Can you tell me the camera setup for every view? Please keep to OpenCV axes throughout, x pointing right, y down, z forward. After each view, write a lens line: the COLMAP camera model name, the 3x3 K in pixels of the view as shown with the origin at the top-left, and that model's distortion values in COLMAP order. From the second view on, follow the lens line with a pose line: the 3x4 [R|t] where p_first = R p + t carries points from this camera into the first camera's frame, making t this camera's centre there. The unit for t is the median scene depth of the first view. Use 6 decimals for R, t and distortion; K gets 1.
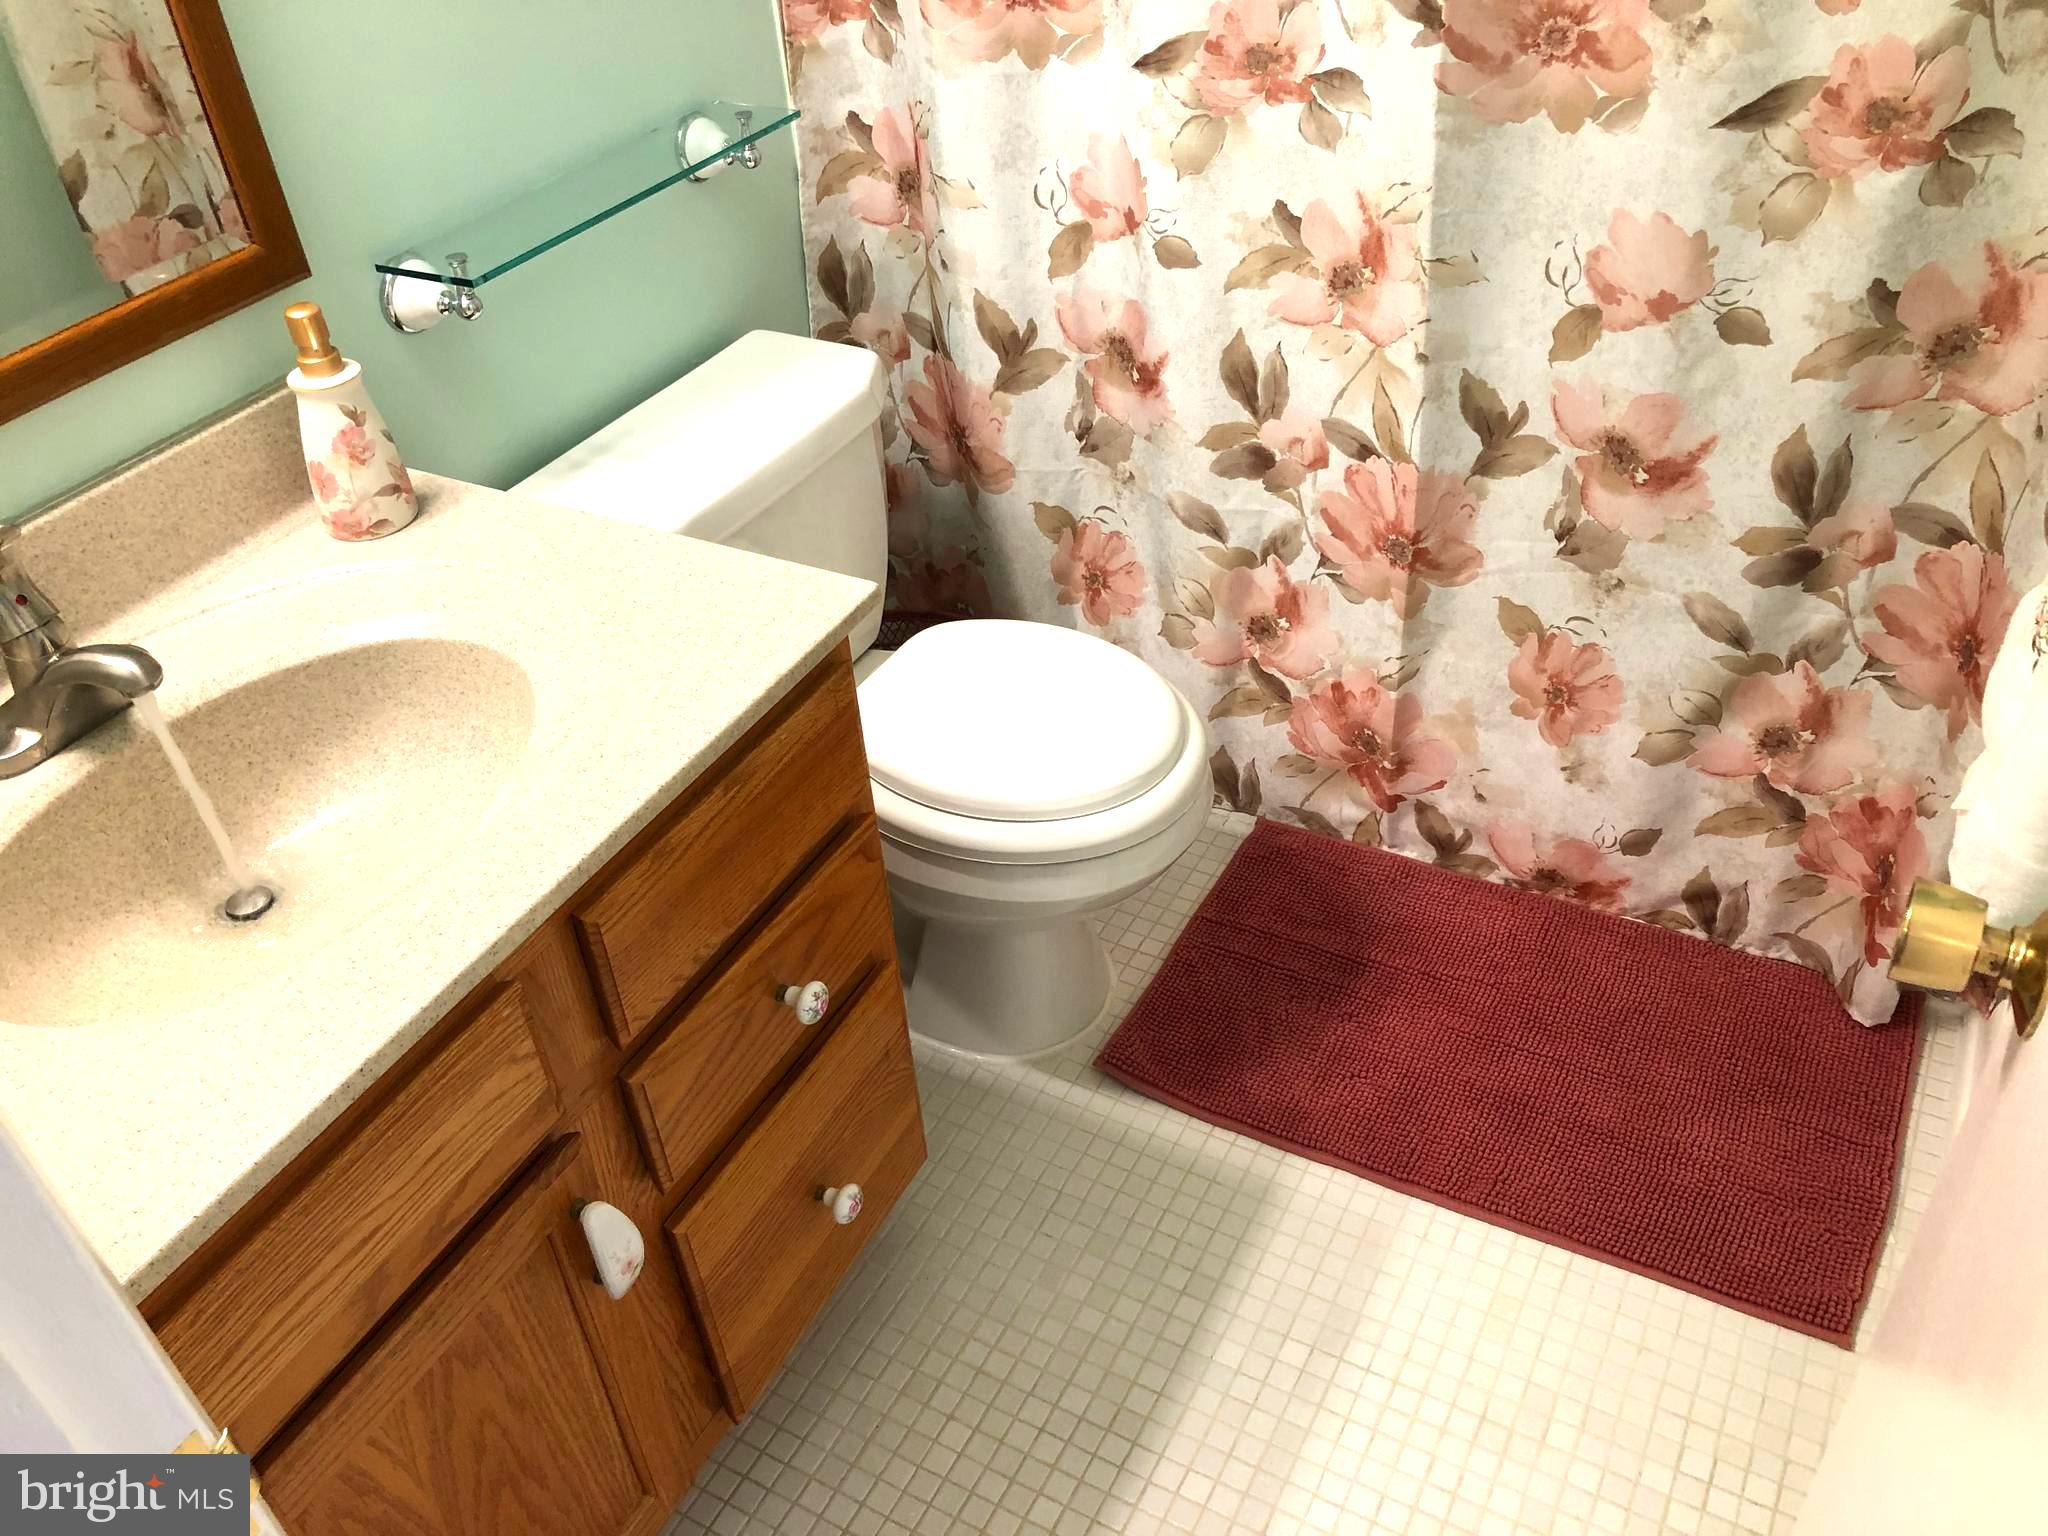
lens RADIAL K [[1690.4, 0, 1038.7], [0, 1690.4, 771.5], [0, 0, 1]] dist [0.027305, -0.049695]
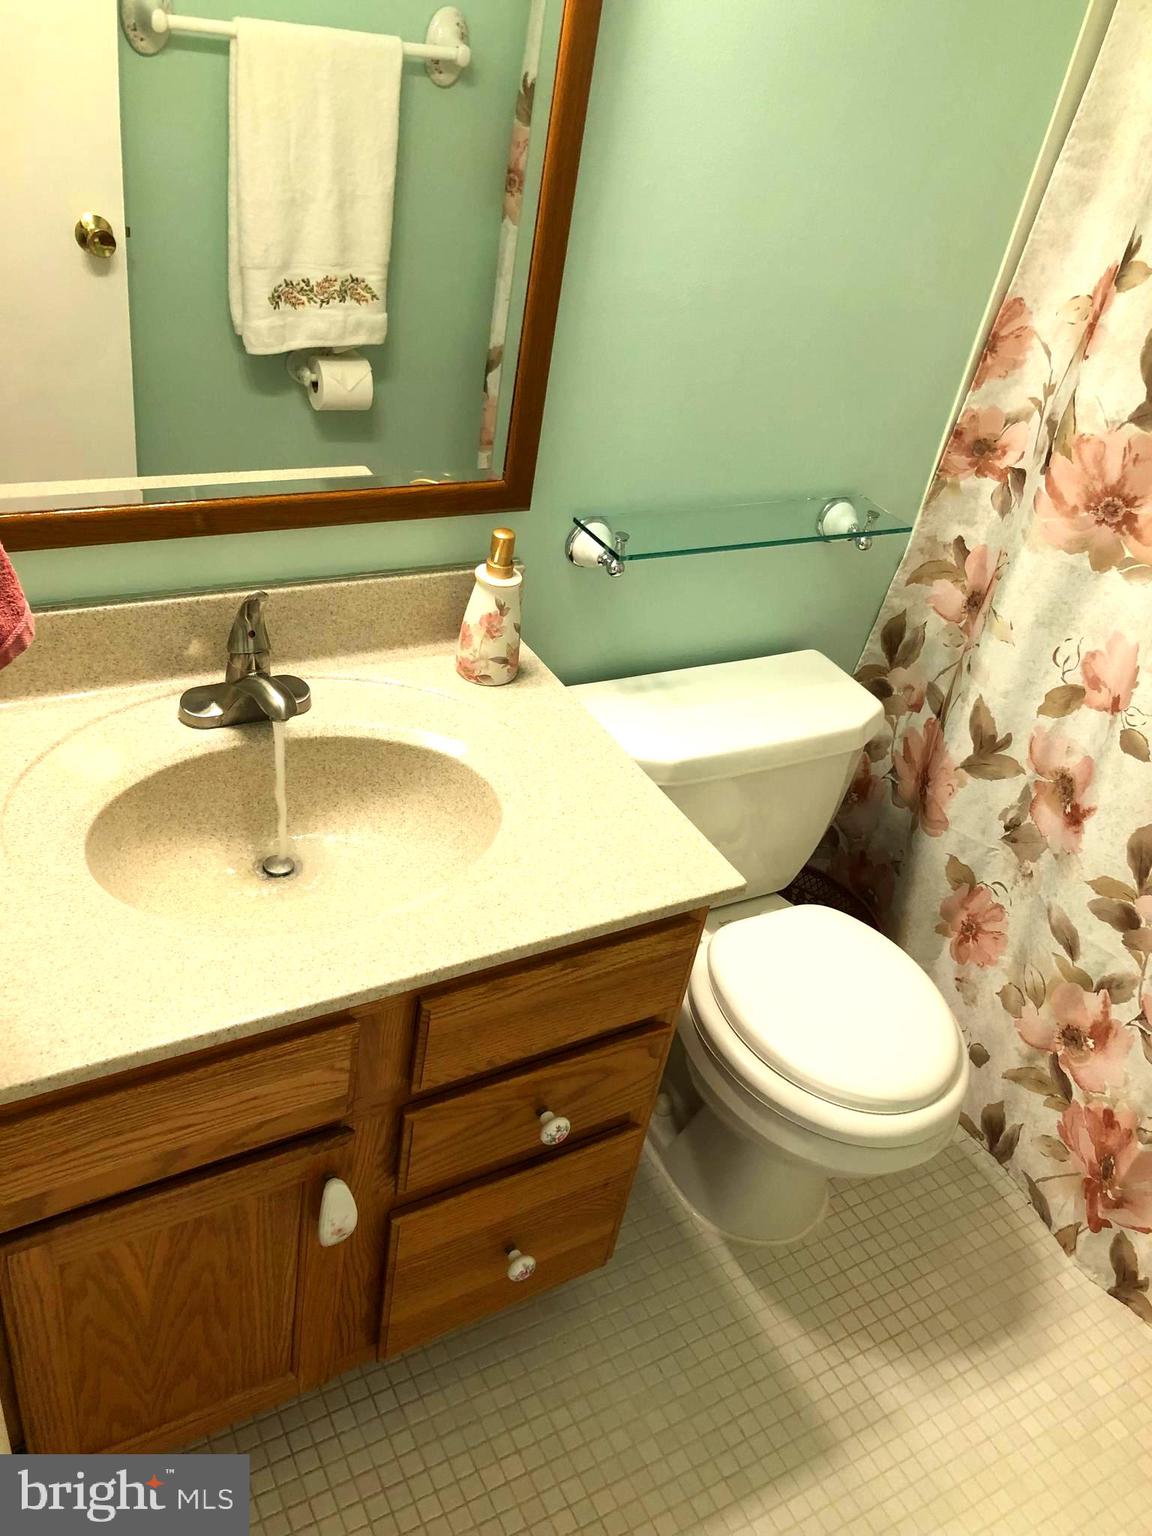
lens RADIAL K [[1267.8, 0, 584.1], [0, 1267.8, 766.3], [0, 0, 1]] dist [0.027305, -0.049695]
pose [[0.823832, 0.459579, -0.331796, 0.071796], [-0.486715, 0.873560, 0.001501, -0.106395], [0.290533, 0.160253, 0.943350, 0.001878]]
